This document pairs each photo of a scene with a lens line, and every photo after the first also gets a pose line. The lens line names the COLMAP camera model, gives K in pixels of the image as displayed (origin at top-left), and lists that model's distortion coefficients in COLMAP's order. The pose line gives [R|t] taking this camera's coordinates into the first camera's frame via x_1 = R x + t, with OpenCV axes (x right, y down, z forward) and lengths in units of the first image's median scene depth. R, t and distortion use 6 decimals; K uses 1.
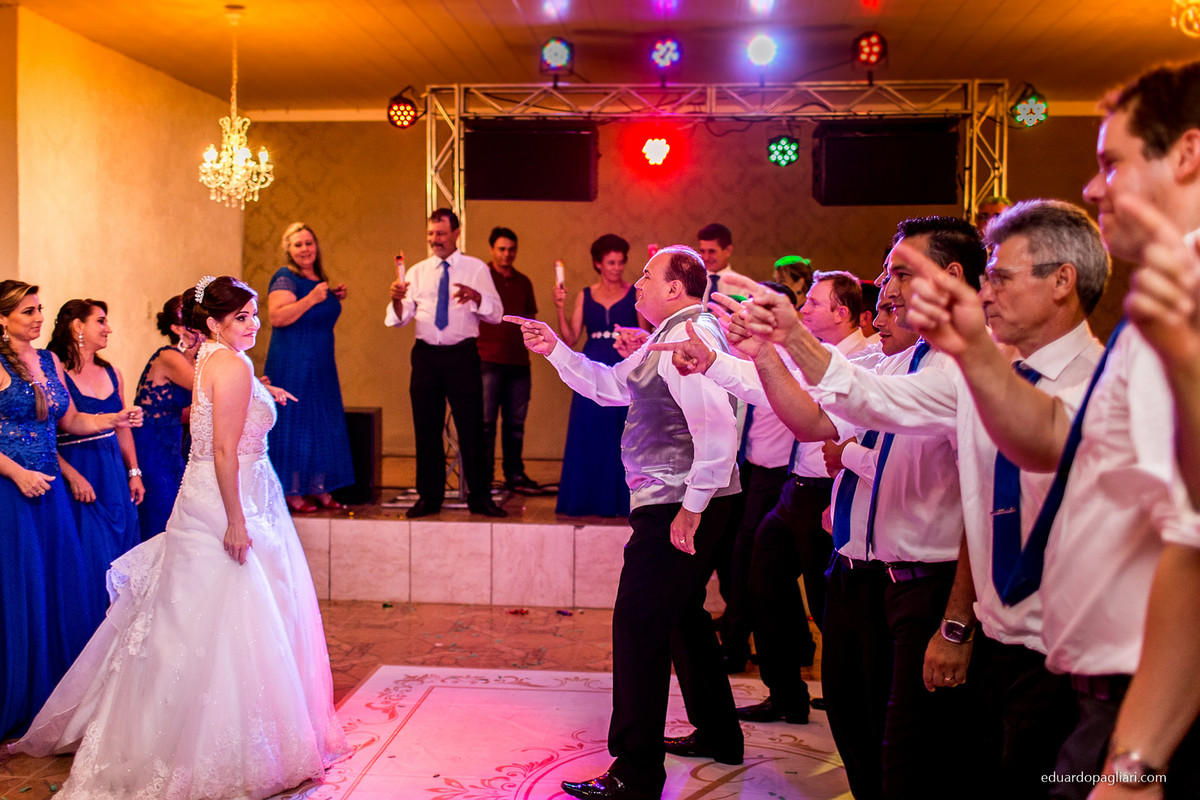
lens RADIAL K [[1270.9, 0, 564.4], [0, 1270.9, 383.1], [0, 0, 1]] dist [0.009003, 0.002907]
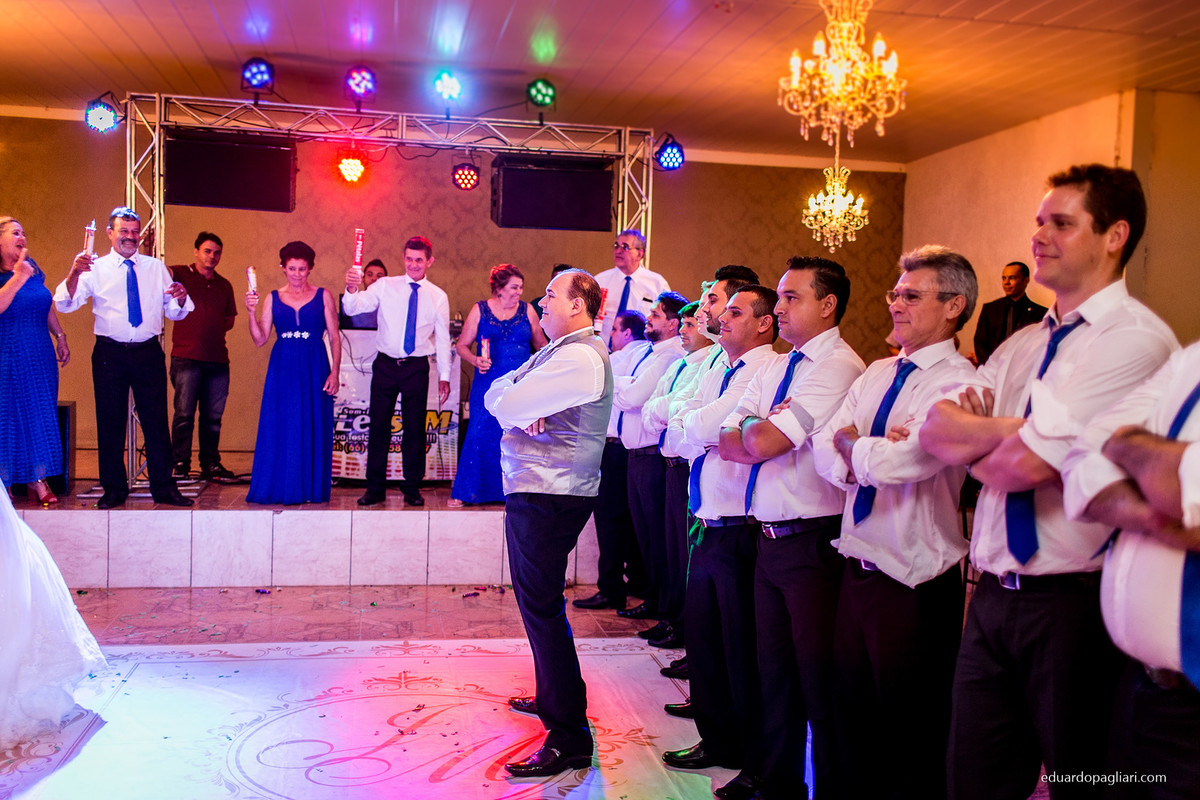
lens RADIAL K [[1164.5, 0, 603.2], [0, 1164.5, 397.6], [0, 0, 1]] dist [0.003529, 0.005581]
pose [[0.955898, 0.006972, 0.293615, -0.014558], [-0.010765, 0.999878, 0.011304, 0.000970], [-0.293500, -0.013966, 0.955857, -0.031172]]
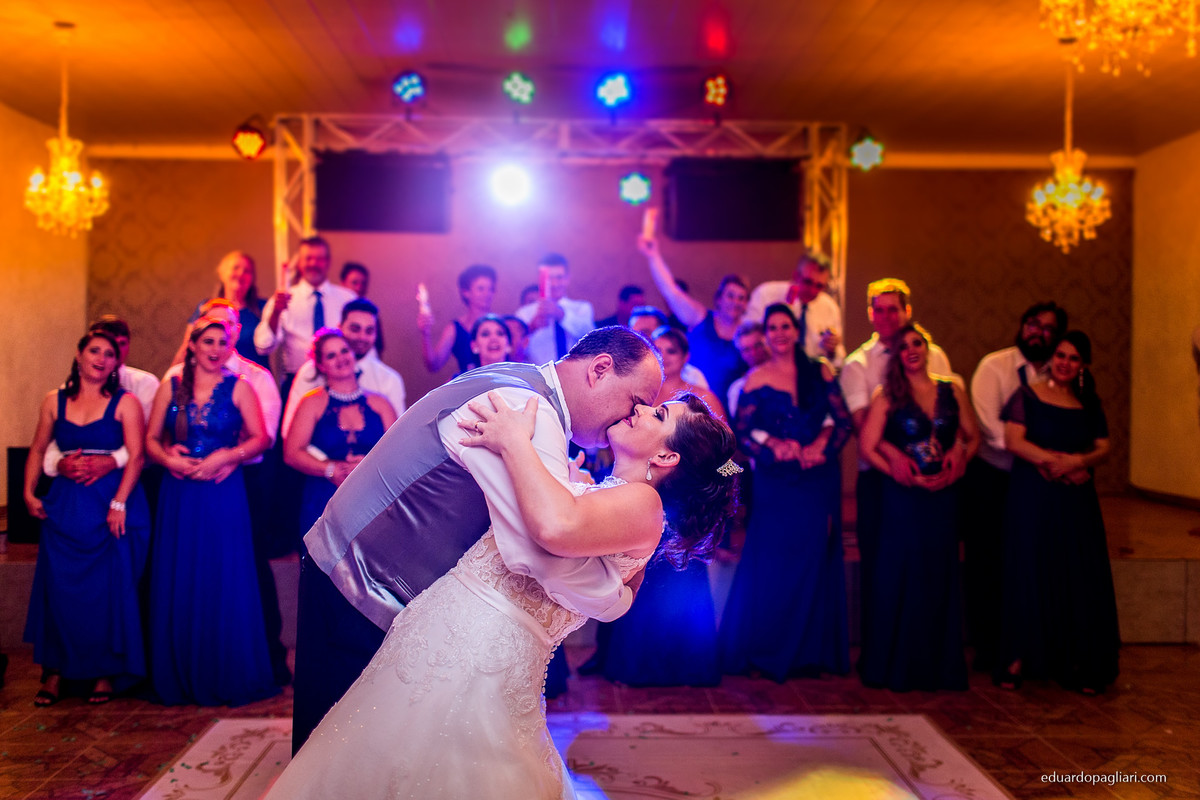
lens RADIAL K [[1164.5, 0, 603.2], [0, 1164.5, 397.6], [0, 0, 1]] dist [0.003529, 0.005581]
pose [[0.989048, -0.007846, 0.147385, 0.007957], [0.011489, 0.999649, -0.023882, 0.007814], [-0.147146, 0.025314, 0.988791, 0.085123]]
